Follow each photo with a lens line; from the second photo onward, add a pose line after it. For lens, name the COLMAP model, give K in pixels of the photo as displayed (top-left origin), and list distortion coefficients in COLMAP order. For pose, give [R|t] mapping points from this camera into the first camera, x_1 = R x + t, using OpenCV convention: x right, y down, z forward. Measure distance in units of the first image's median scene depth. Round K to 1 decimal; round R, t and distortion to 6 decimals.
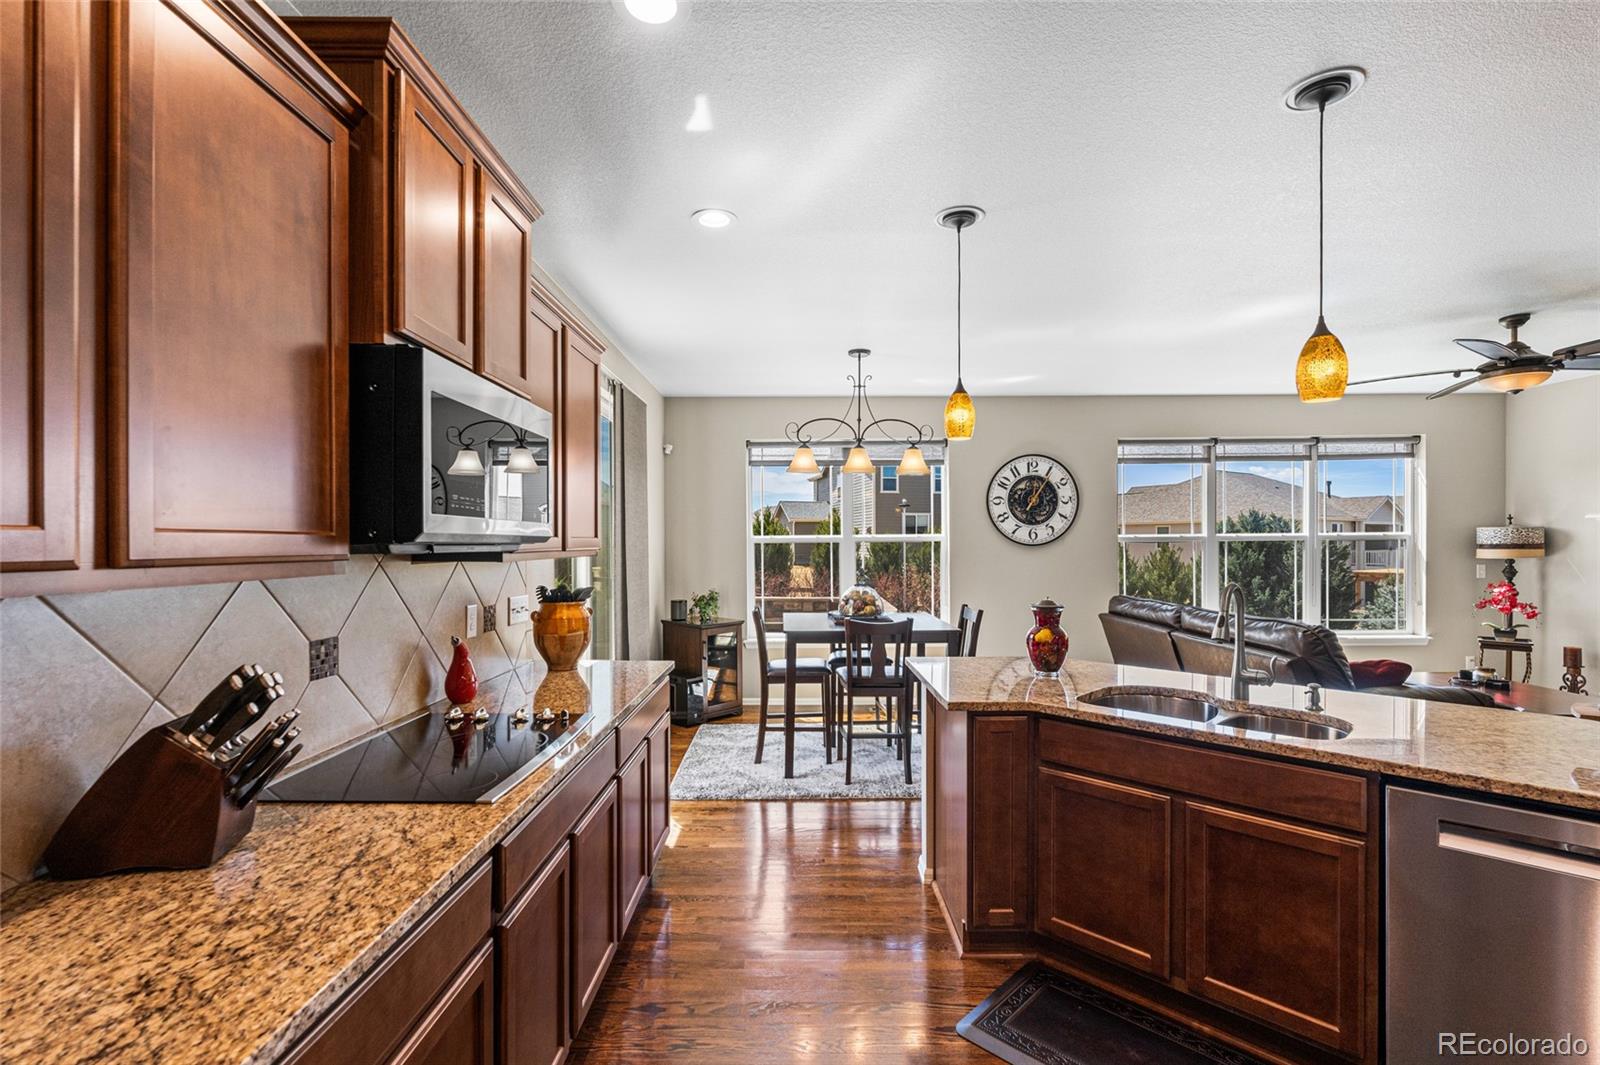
lens RADIAL K [[713.3, 0, 800.5], [0, 713.3, 548.6], [0, 0, 1]] dist [-0.004458, -0.000007]
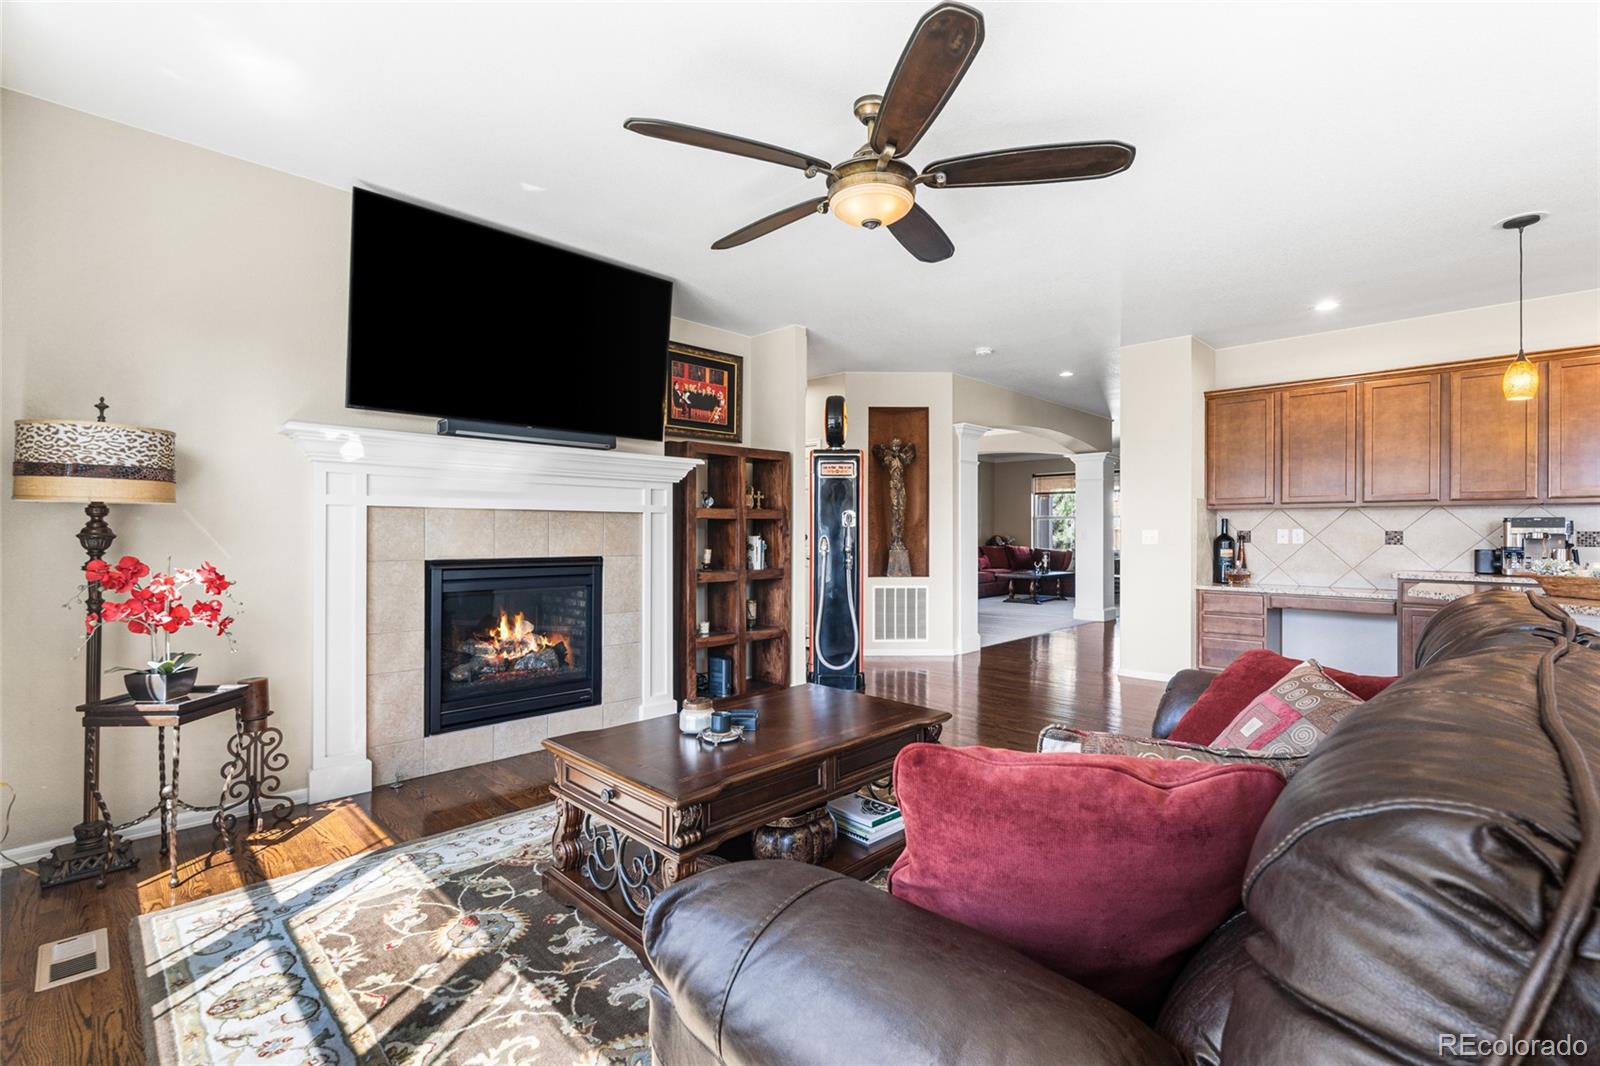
lens RADIAL K [[713.3, 0, 812.0], [0, 713.3, 534.0], [0, 0, 1]] dist [-0.004458, -0.000007]
pose [[-0.716536, 0.001062, 0.697550, 0.585195], [0.007853, 0.999948, 0.006545, 0.046377], [-0.697506, 0.010168, -0.716507, 1.450208]]
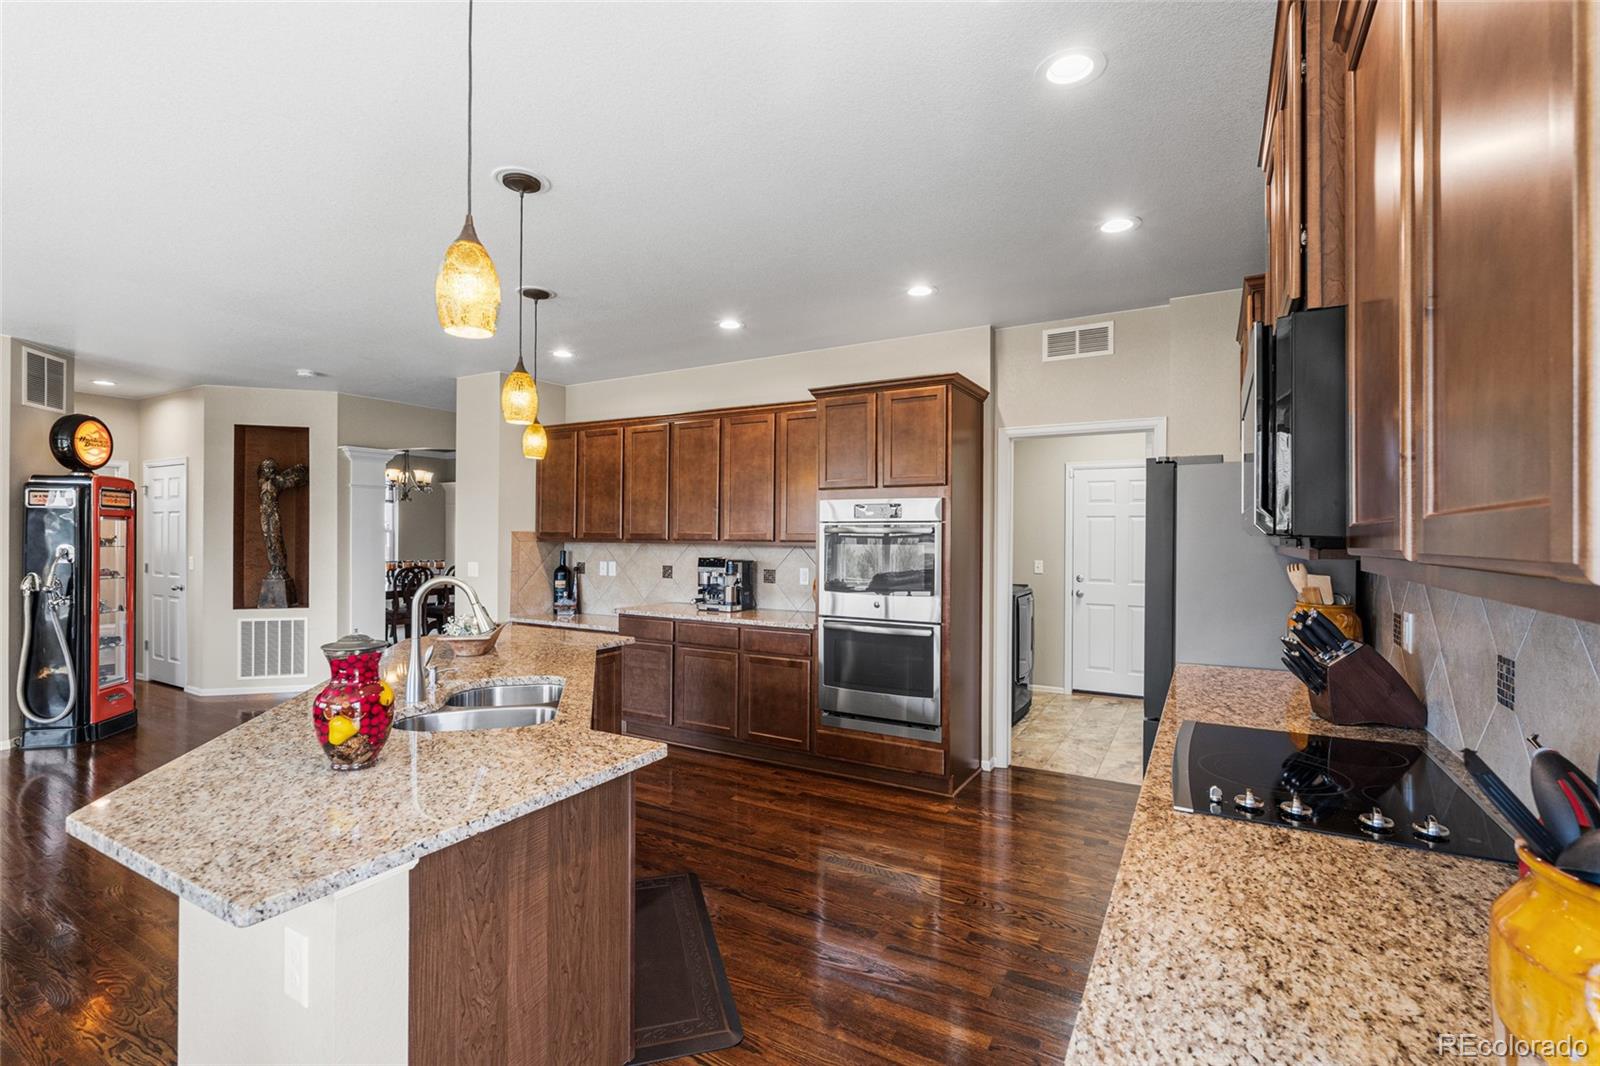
lens RADIAL K [[713.3, 0, 801.7], [0, 713.3, 537.8], [0, 0, 1]] dist [-0.004458, -0.000007]
pose [[-0.868832, -0.003209, 0.495097, -0.161585], [0.001135, 0.999963, 0.008472, -0.006164], [-0.495106, 0.007923, -0.868797, 0.892178]]
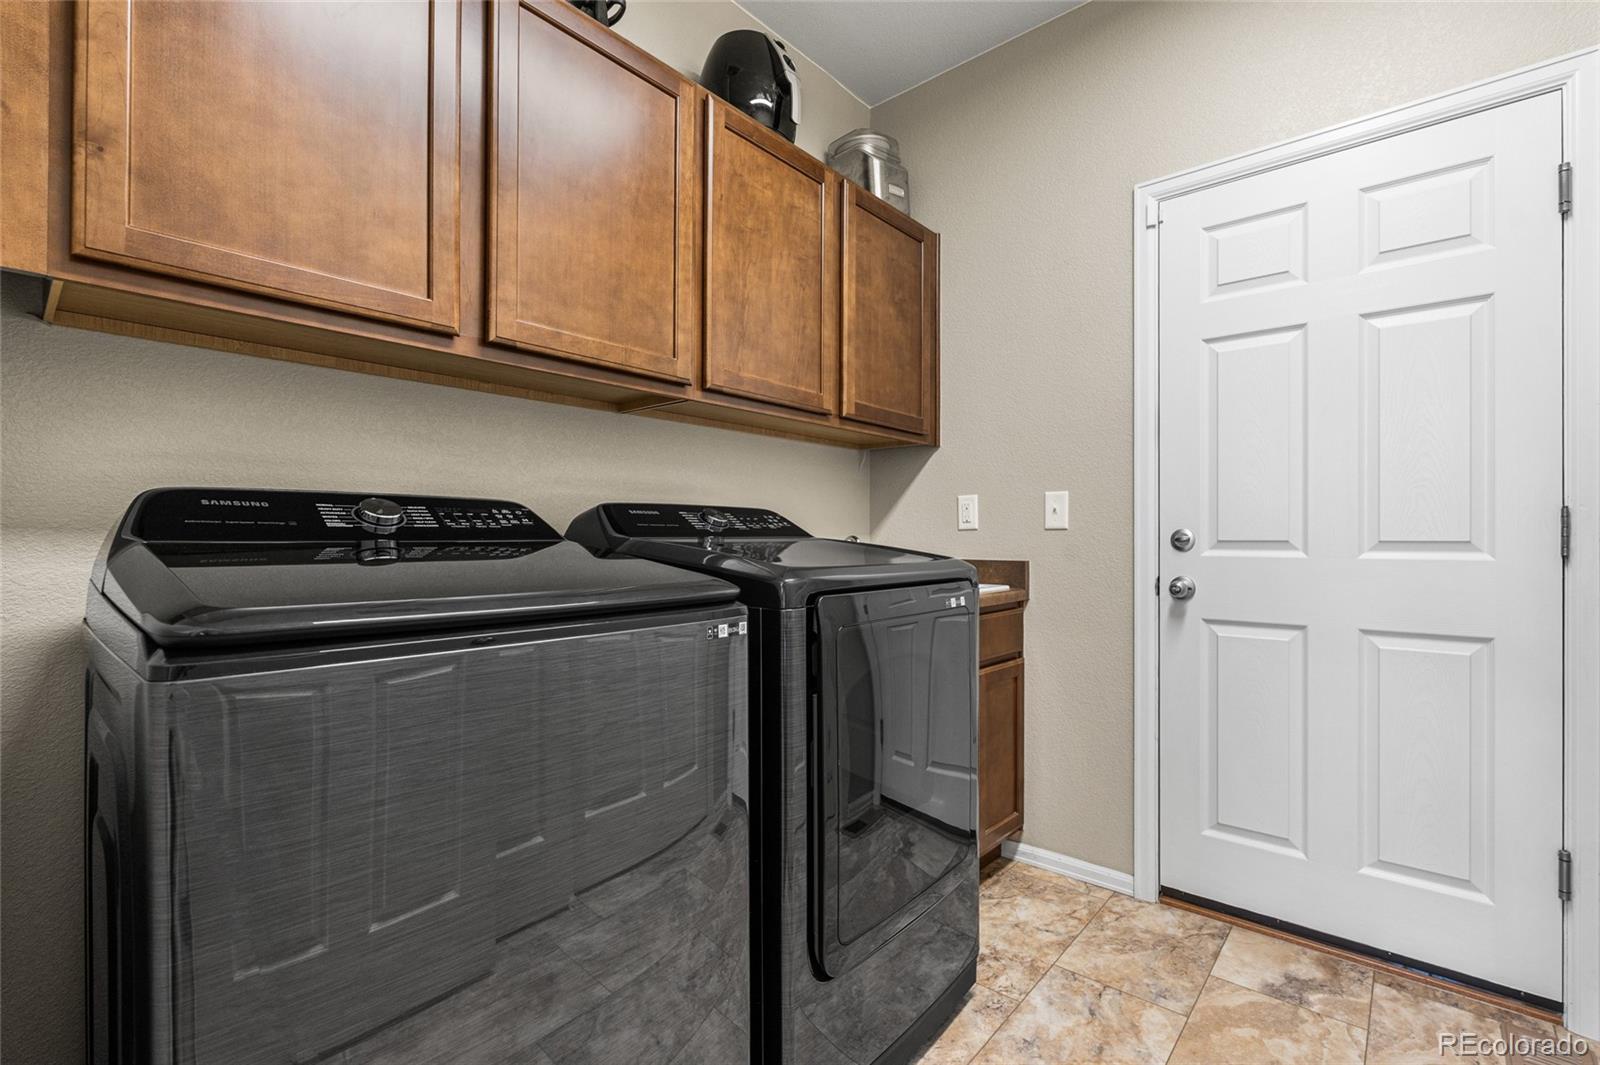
lens RADIAL K [[713.3, 0, 793.2], [0, 713.3, 536.4], [0, 0, 1]] dist [-0.004458, -0.000007]
pose [[-0.747953, 0.008071, 0.663703, -0.044778], [0.009720, 0.999952, -0.001205, 0.090978], [-0.663681, 0.005550, -0.747995, -0.203424]]
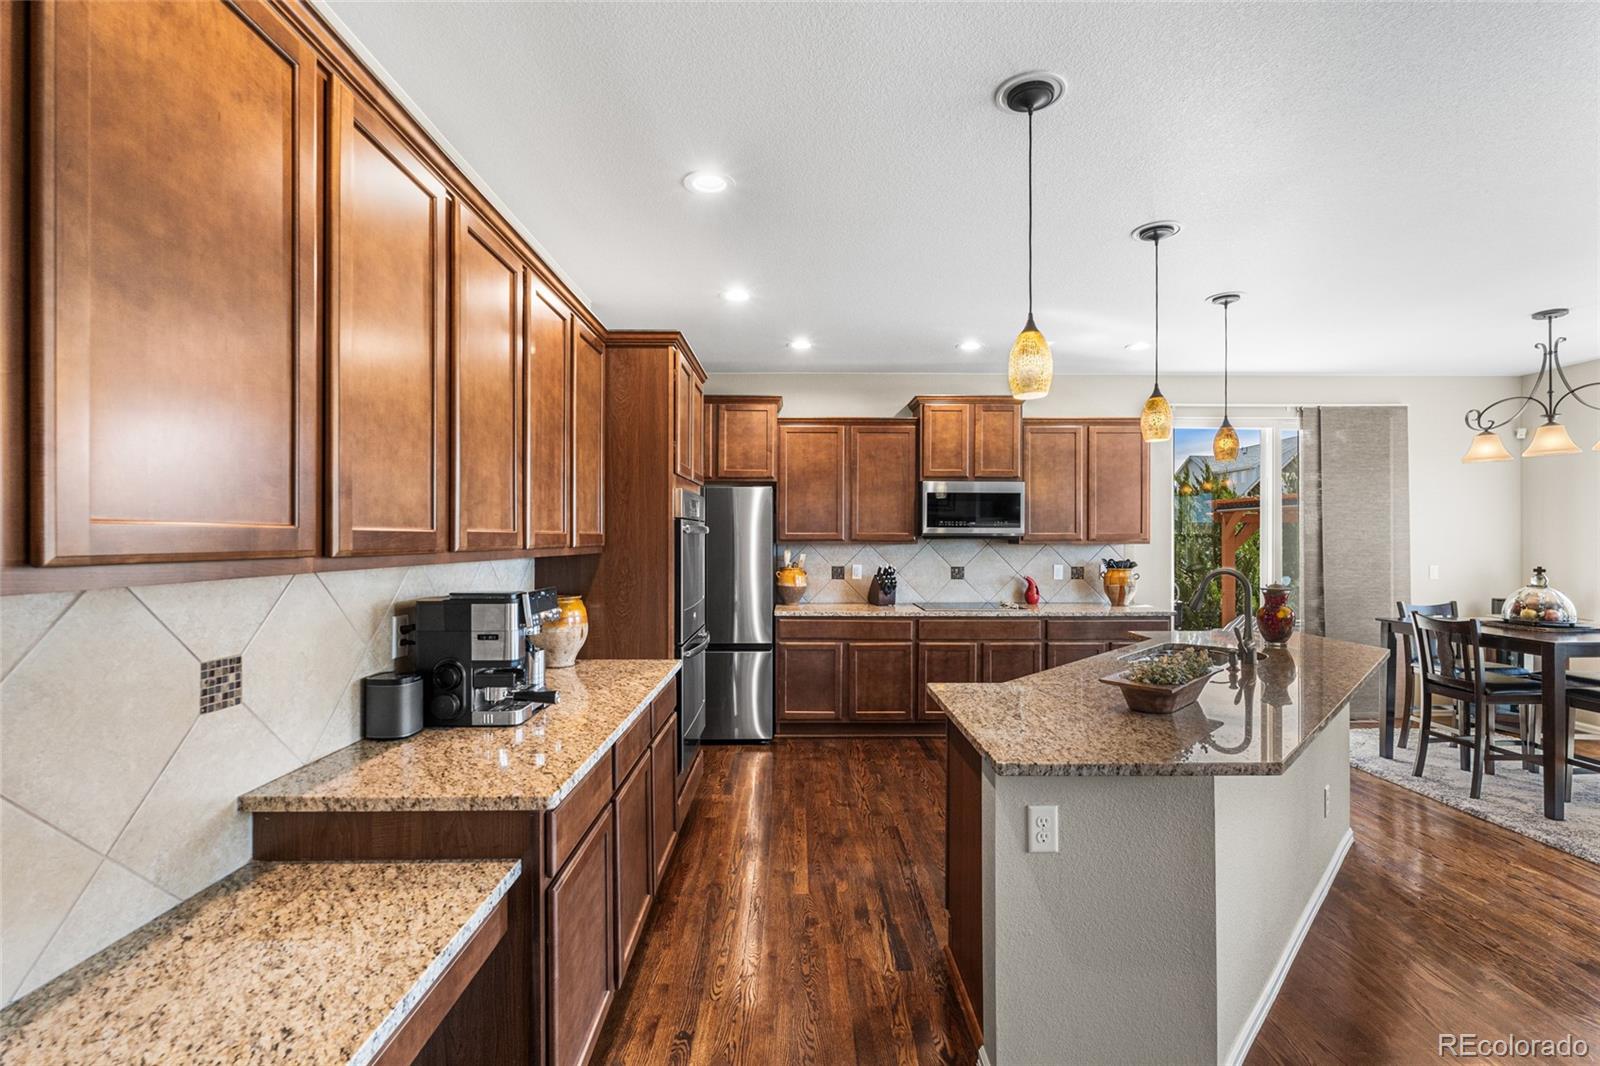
lens RADIAL K [[713.3, 0, 800.2], [0, 713.3, 537.8], [0, 0, 1]] dist [-0.004458, -0.000007]
pose [[0.011006, 0.004981, -0.999927, 1.061995], [-0.009534, 0.999943, 0.004876, -0.003868], [0.999894, 0.009479, 0.011052, 0.117286]]
